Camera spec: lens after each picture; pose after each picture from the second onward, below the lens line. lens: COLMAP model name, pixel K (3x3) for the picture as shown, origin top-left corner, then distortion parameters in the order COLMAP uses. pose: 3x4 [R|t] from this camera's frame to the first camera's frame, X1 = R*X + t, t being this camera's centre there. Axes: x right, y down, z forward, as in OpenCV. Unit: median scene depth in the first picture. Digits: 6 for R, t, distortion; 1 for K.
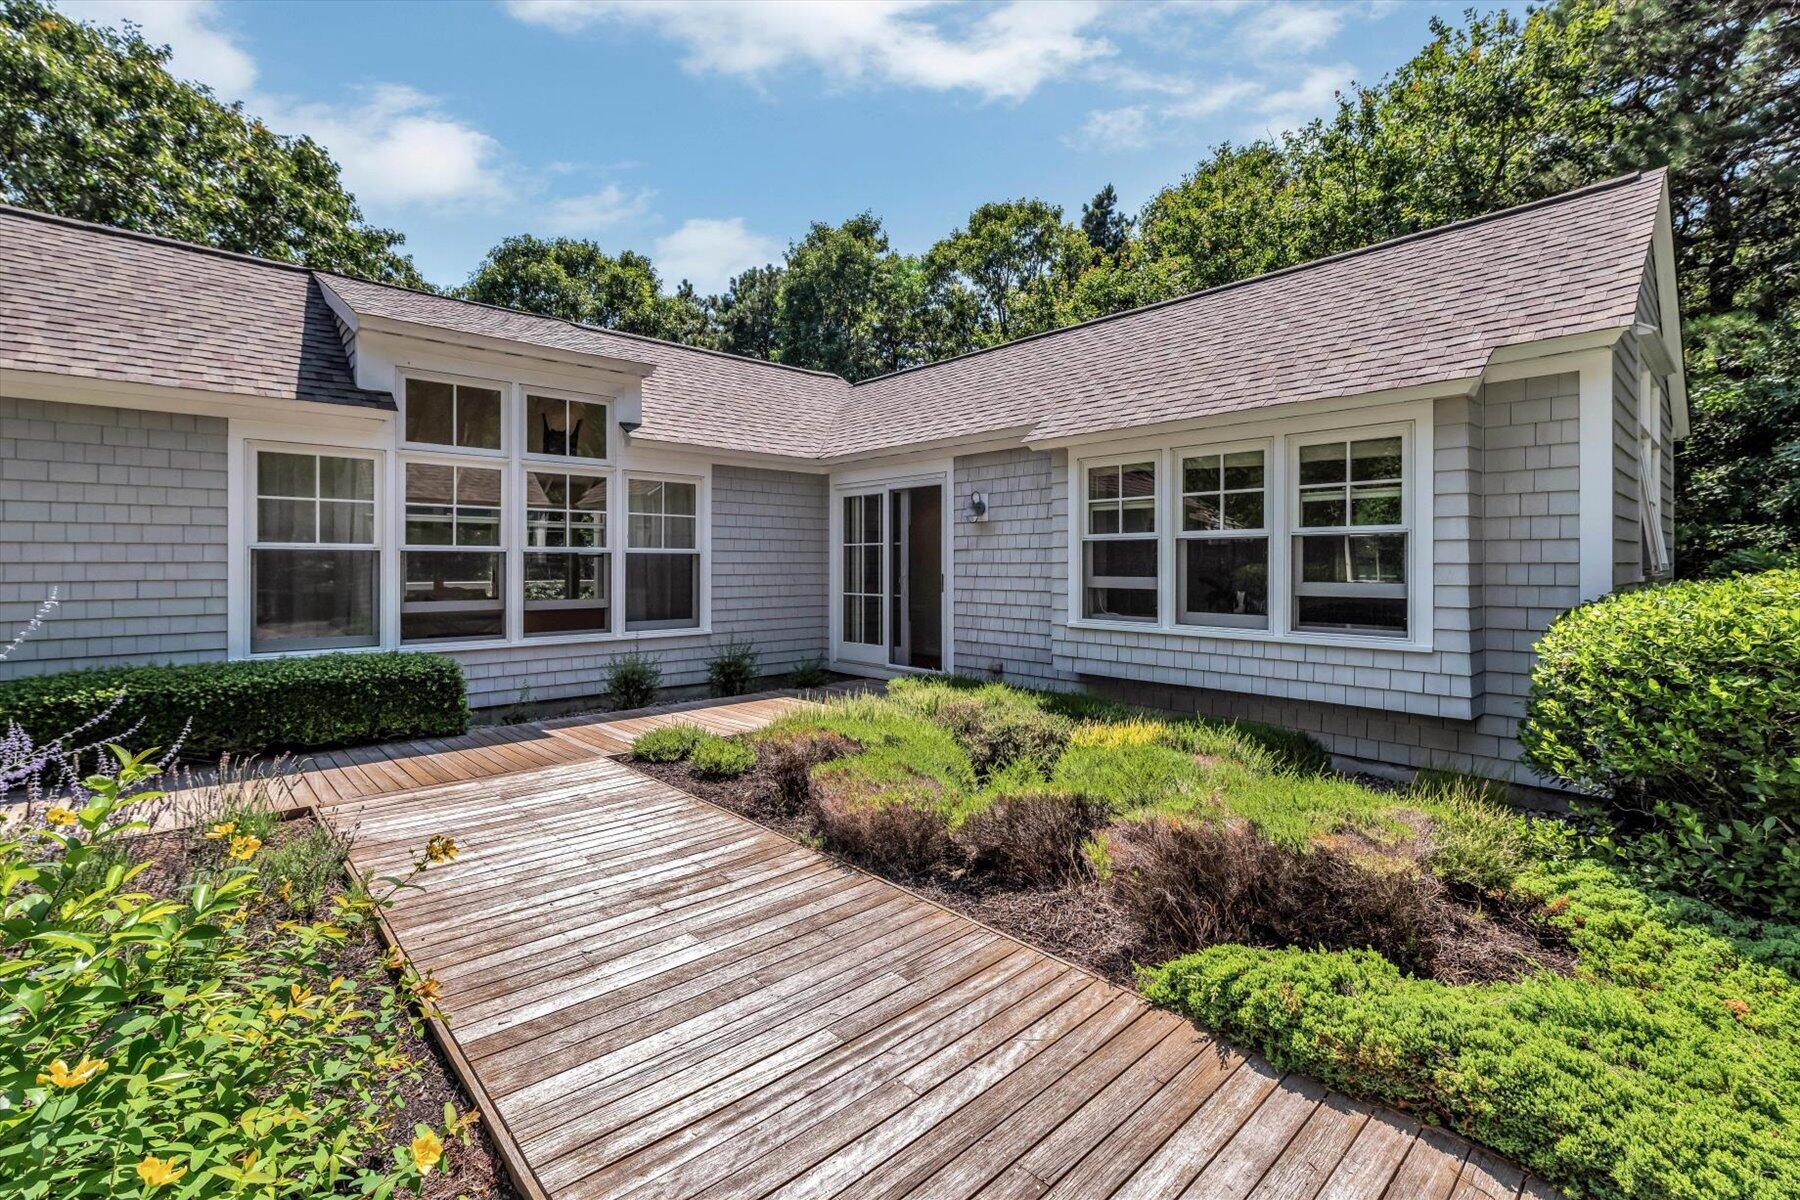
lens RADIAL K [[782.3, 0, 899.0], [0, 782.3, 561.1], [0, 0, 1]] dist [-0.016555, 0.008103]
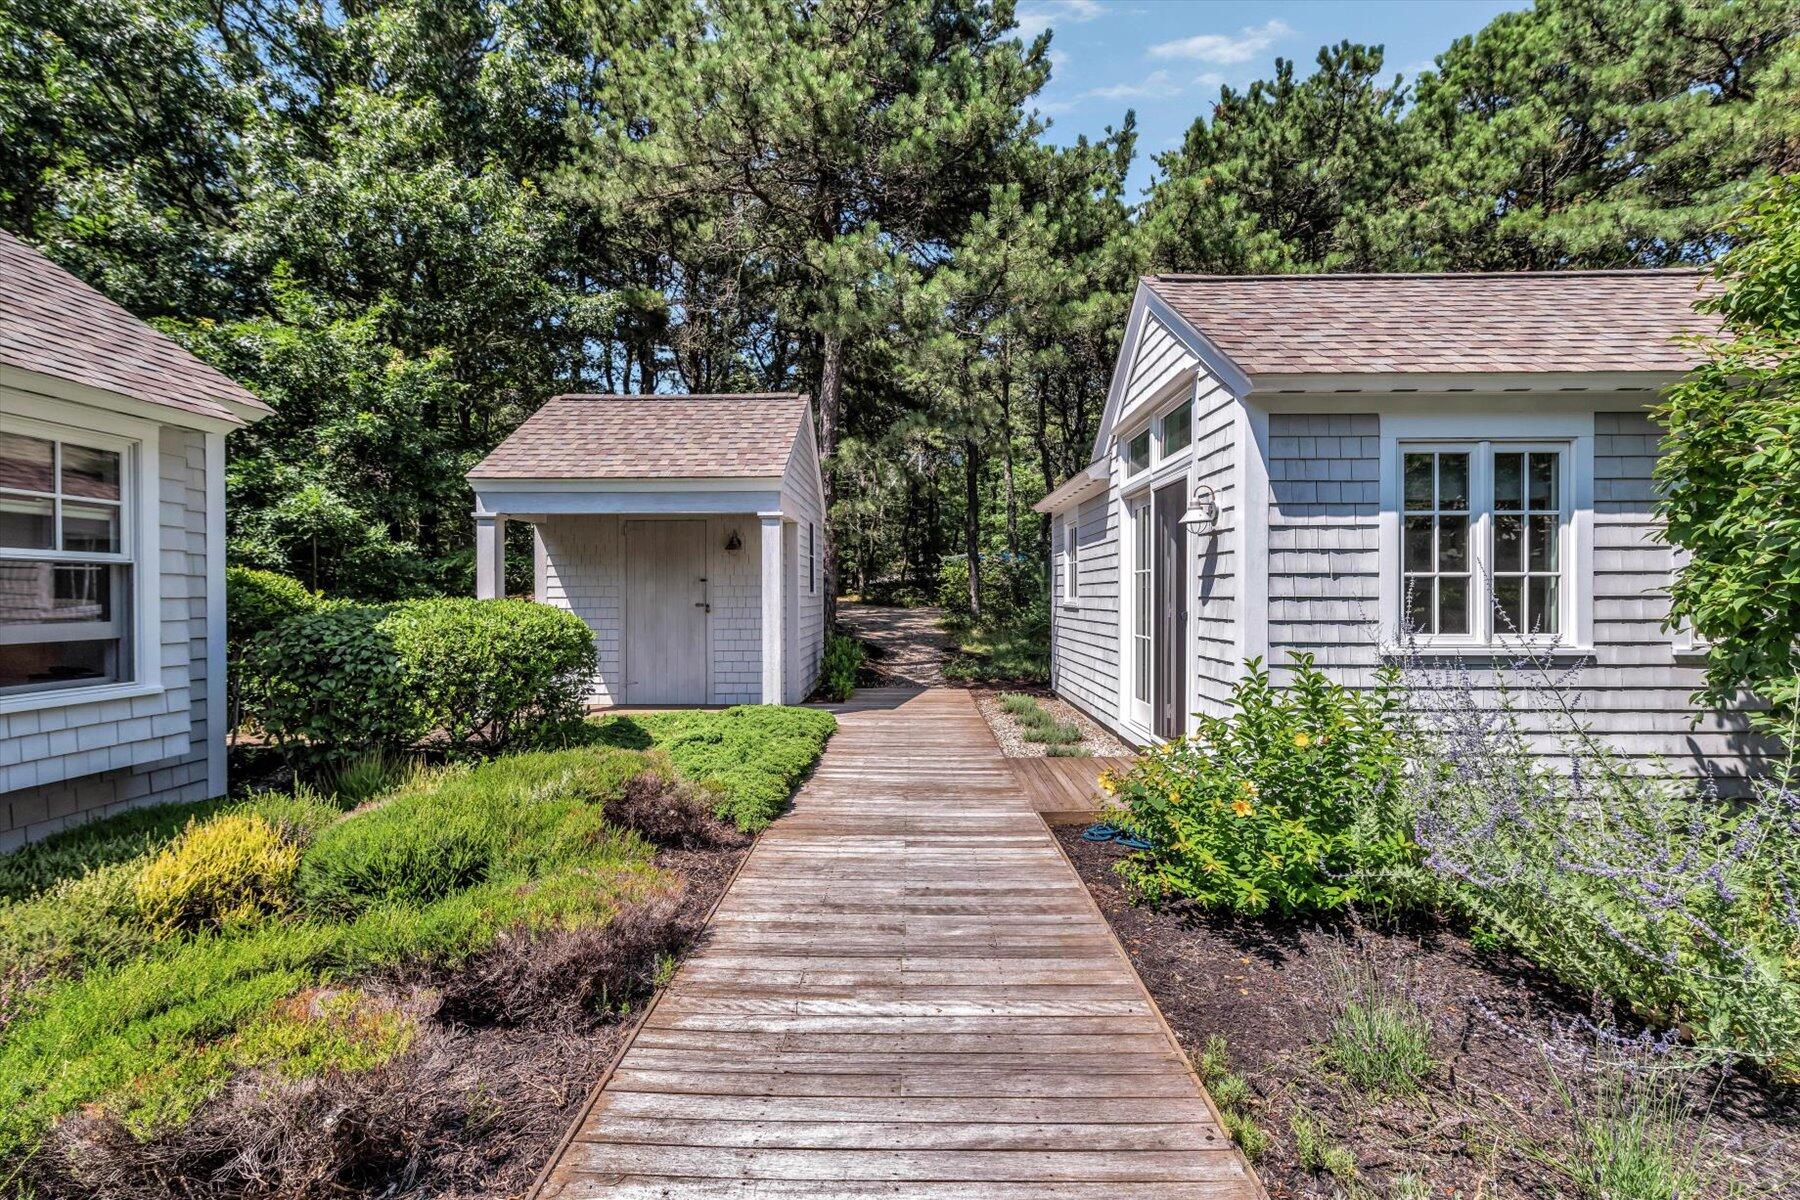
lens RADIAL K [[769.6, 0, 900.0], [0, 769.6, 600.0], [0, 0, 1]] dist [-0.002679, -0.000589]
pose [[-0.721762, -0.004804, 0.692125, -0.348677], [-0.001487, 0.999984, 0.005390, -0.000631], [-0.692140, 0.002861, -0.721758, 0.613138]]
